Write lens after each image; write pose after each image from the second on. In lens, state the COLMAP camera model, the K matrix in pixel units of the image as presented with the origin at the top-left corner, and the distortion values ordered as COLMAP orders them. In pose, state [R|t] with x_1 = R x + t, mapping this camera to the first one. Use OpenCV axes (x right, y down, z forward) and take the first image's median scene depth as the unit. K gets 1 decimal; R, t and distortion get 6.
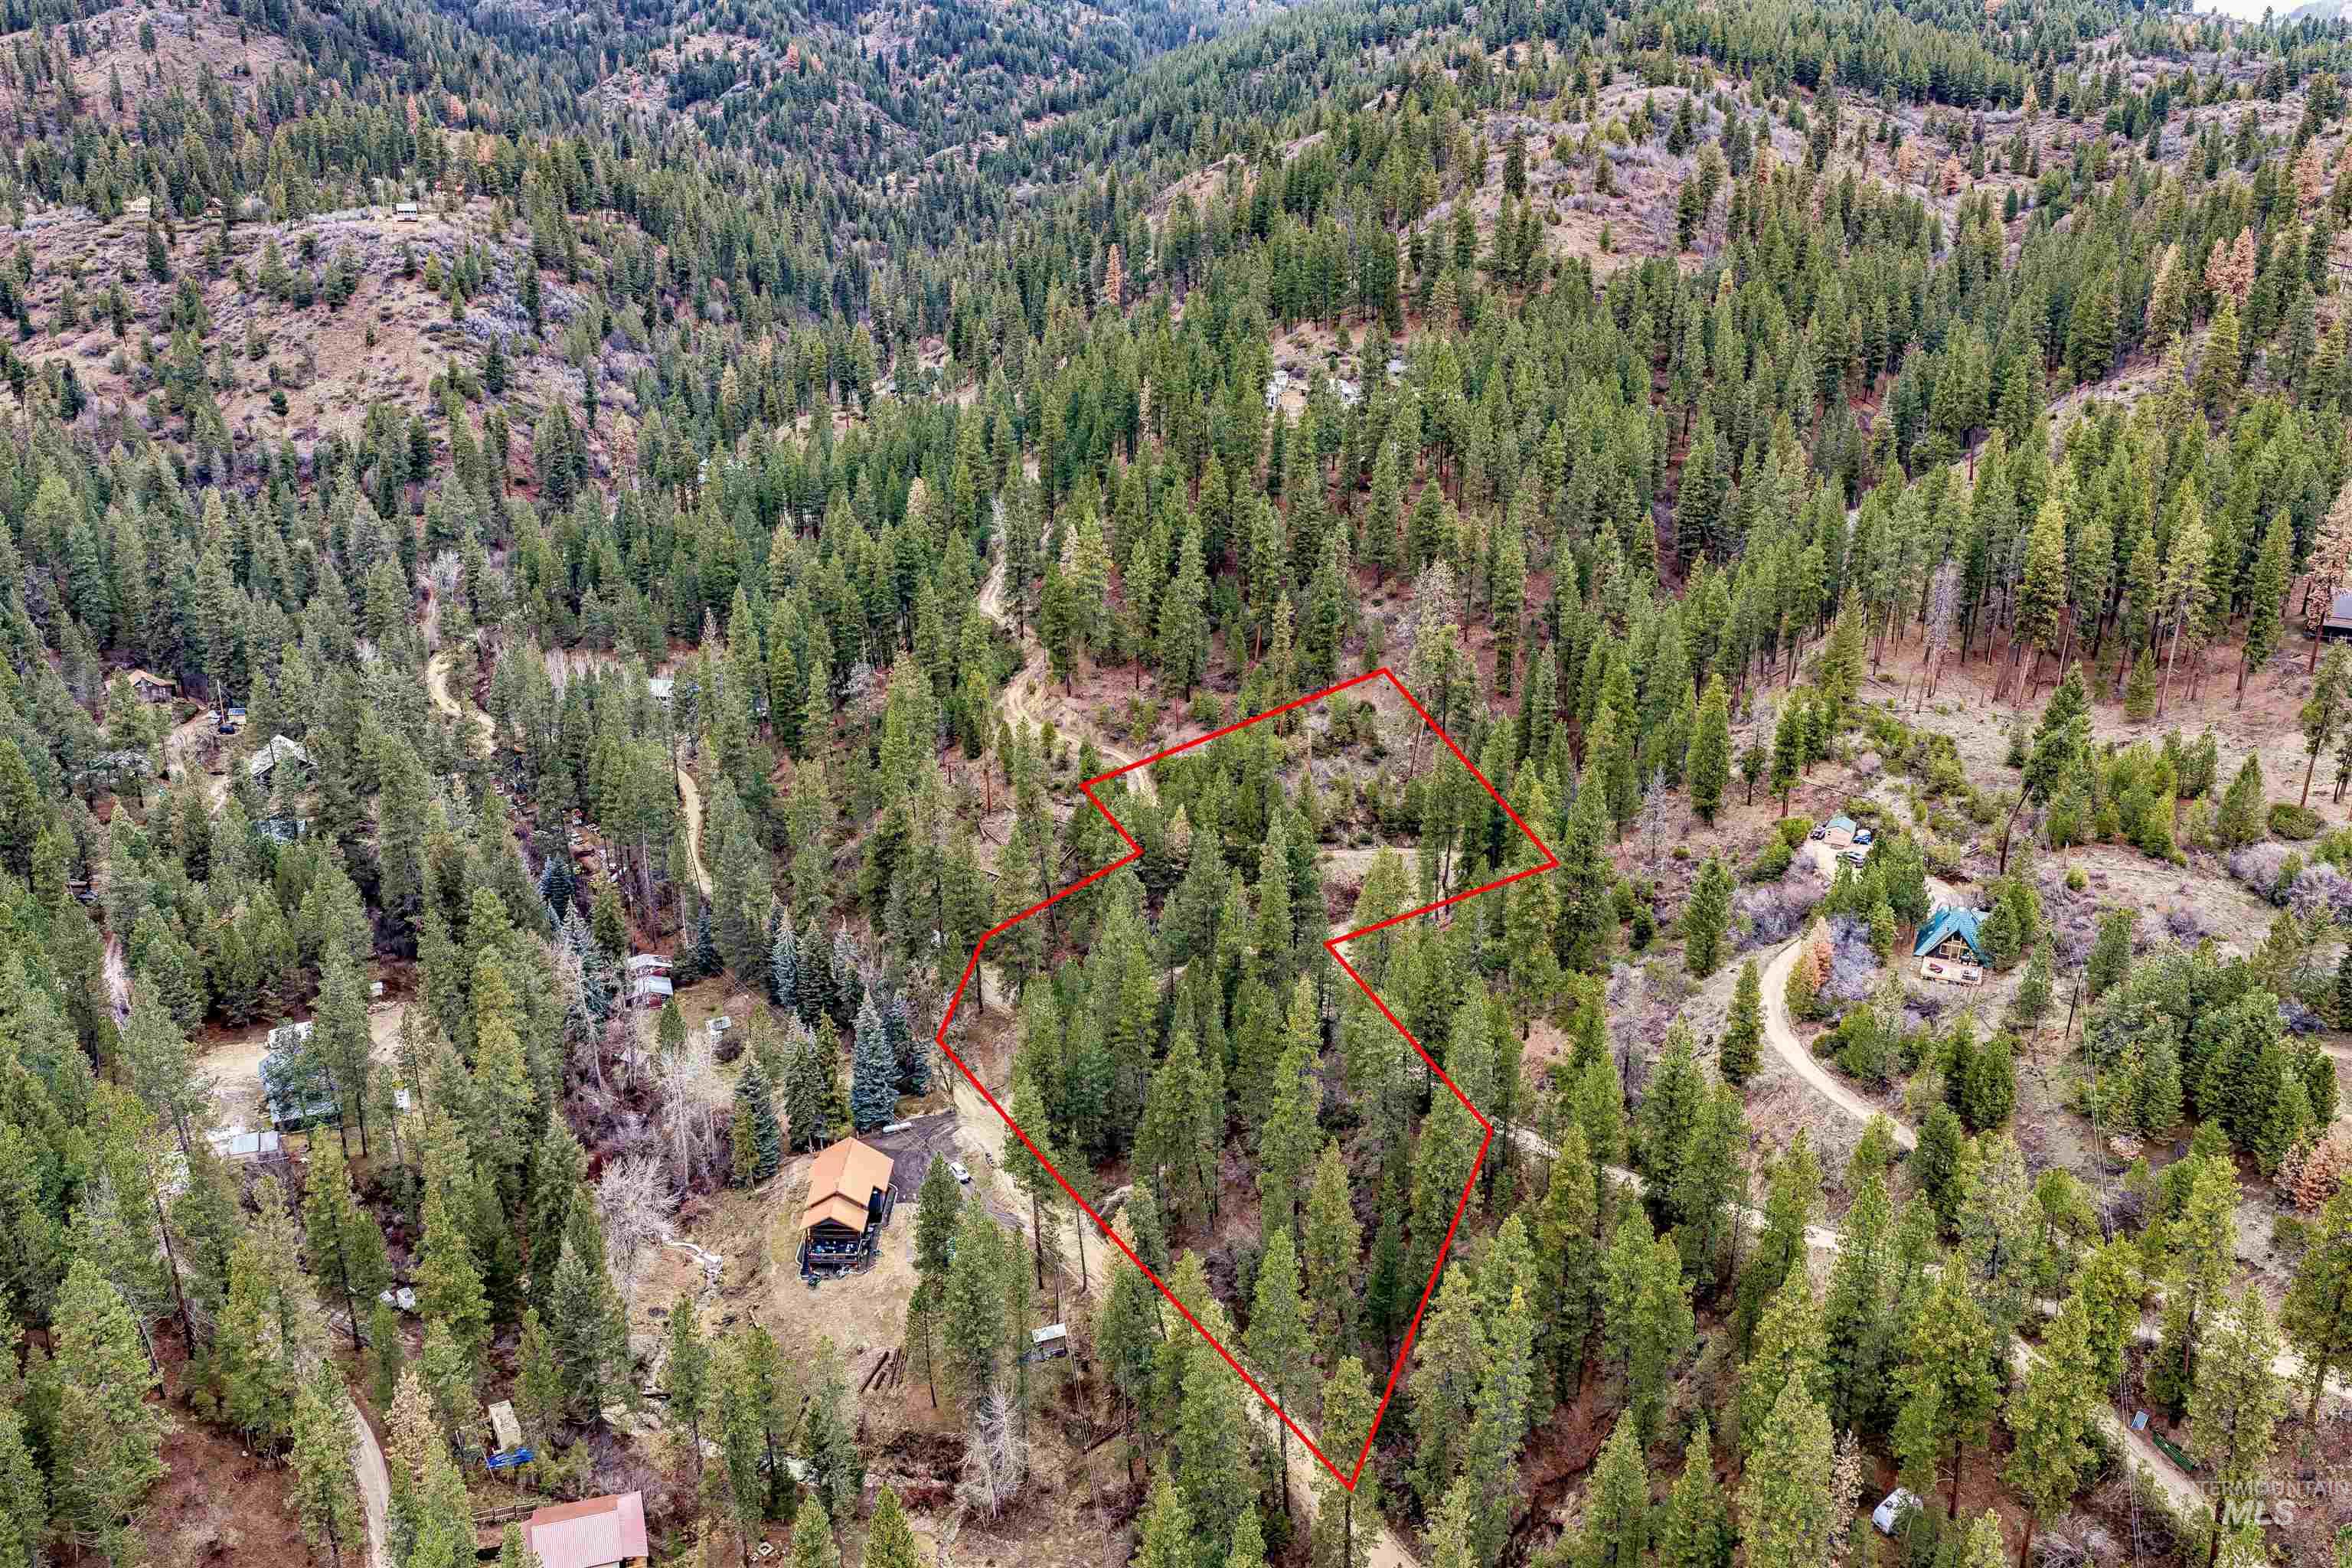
lens RADIAL K [[1941.0, 0, 1178.7], [0, 1941.0, 779.7], [0, 0, 1]] dist [0.012312, -0.019897]
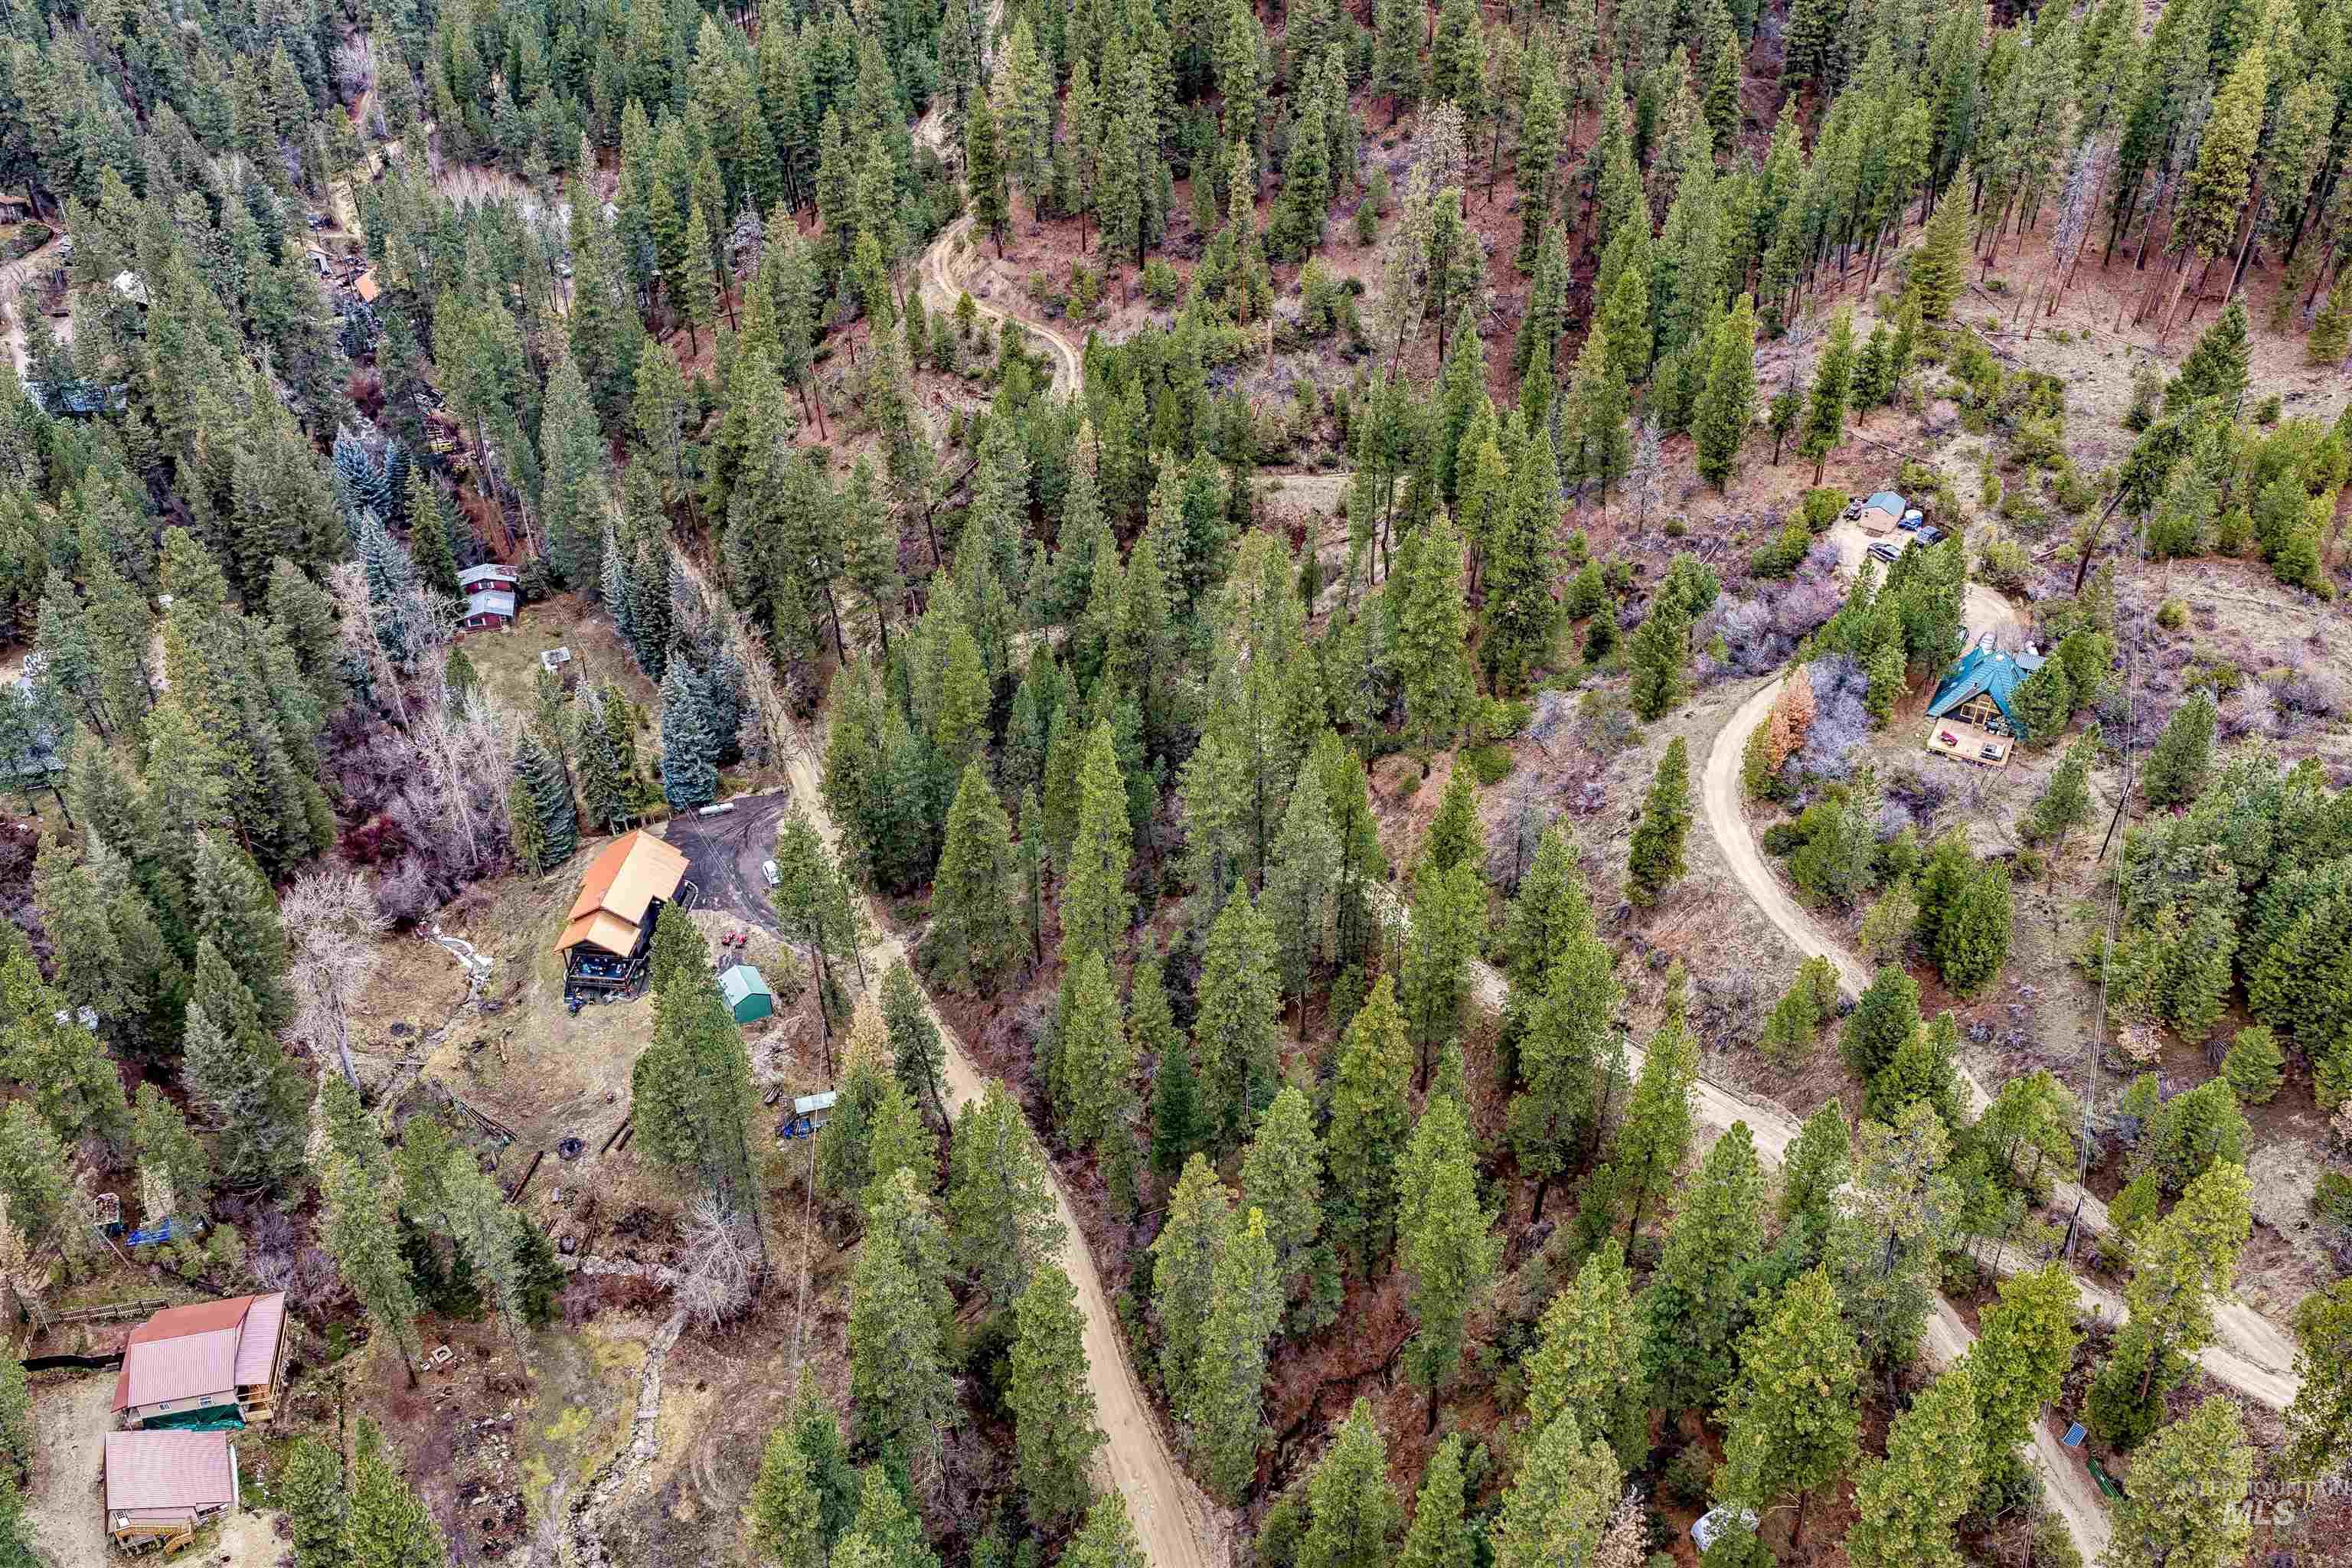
lens RADIAL K [[1941.0, 0, 1181.4], [0, 1941.0, 783.9], [0, 0, 1]] dist [0.012312, -0.019897]
pose [[0.995519, 0.050357, -0.080032, 0.087497], [-0.027369, 0.963618, 0.265878, -0.044381], [0.090509, -0.262496, 0.960679, 0.138525]]
